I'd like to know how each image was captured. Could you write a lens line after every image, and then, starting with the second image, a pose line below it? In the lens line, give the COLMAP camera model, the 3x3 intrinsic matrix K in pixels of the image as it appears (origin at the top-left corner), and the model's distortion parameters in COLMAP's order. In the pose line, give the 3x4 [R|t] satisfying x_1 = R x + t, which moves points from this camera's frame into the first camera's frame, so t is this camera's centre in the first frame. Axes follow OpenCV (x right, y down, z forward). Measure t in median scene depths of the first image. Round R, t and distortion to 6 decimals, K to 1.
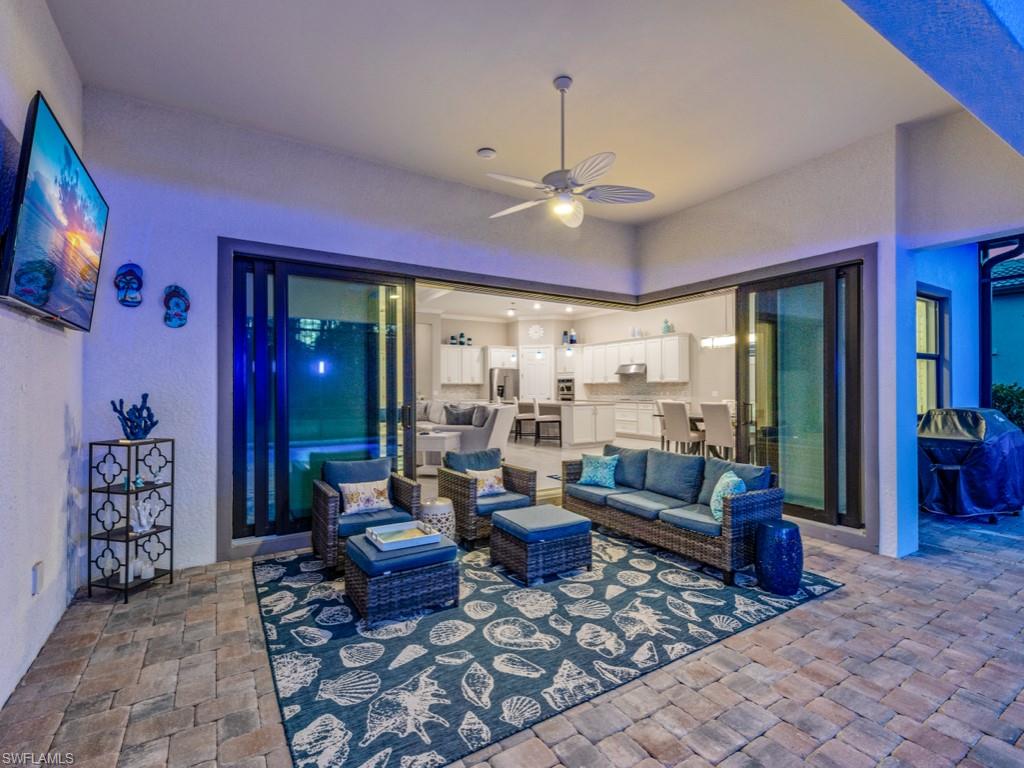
lens RADIAL K [[468.5, 0, 505.3], [0, 468.5, 386.1], [0, 0, 1]] dist [0.002230, -0.001059]
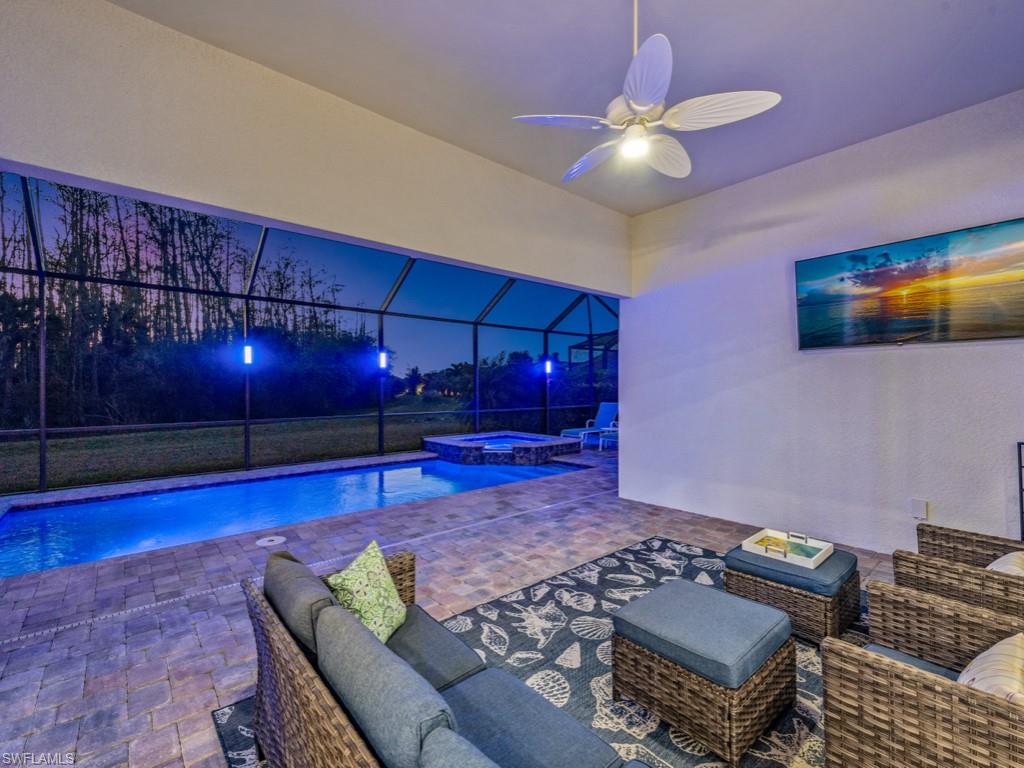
lens RADIAL K [[450.1, 0, 509.1], [0, 450.1, 386.1], [0, 0, 1]] dist [0.011758, -0.002585]
pose [[-0.986794, 0.004030, -0.161930, 0.464816], [0.005385, 0.999954, -0.007925, 0.002110], [0.161890, -0.008692, -0.986771, 1.776897]]
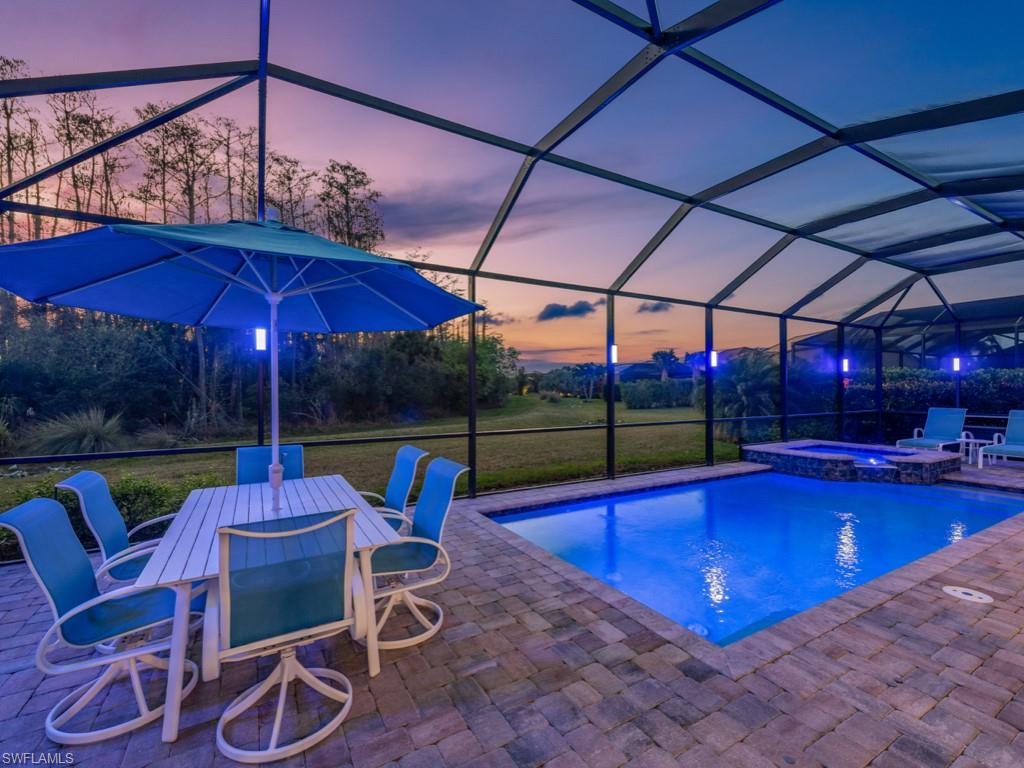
lens RADIAL K [[450.1, 0, 510.0], [0, 450.1, 386.6], [0, 0, 1]] dist [0.011758, -0.002585]
pose [[-0.999708, 0.002316, 0.024060, 1.936205], [0.002078, 0.999949, -0.009908, -0.005962], [-0.024082, -0.009855, -0.999661, 1.371818]]
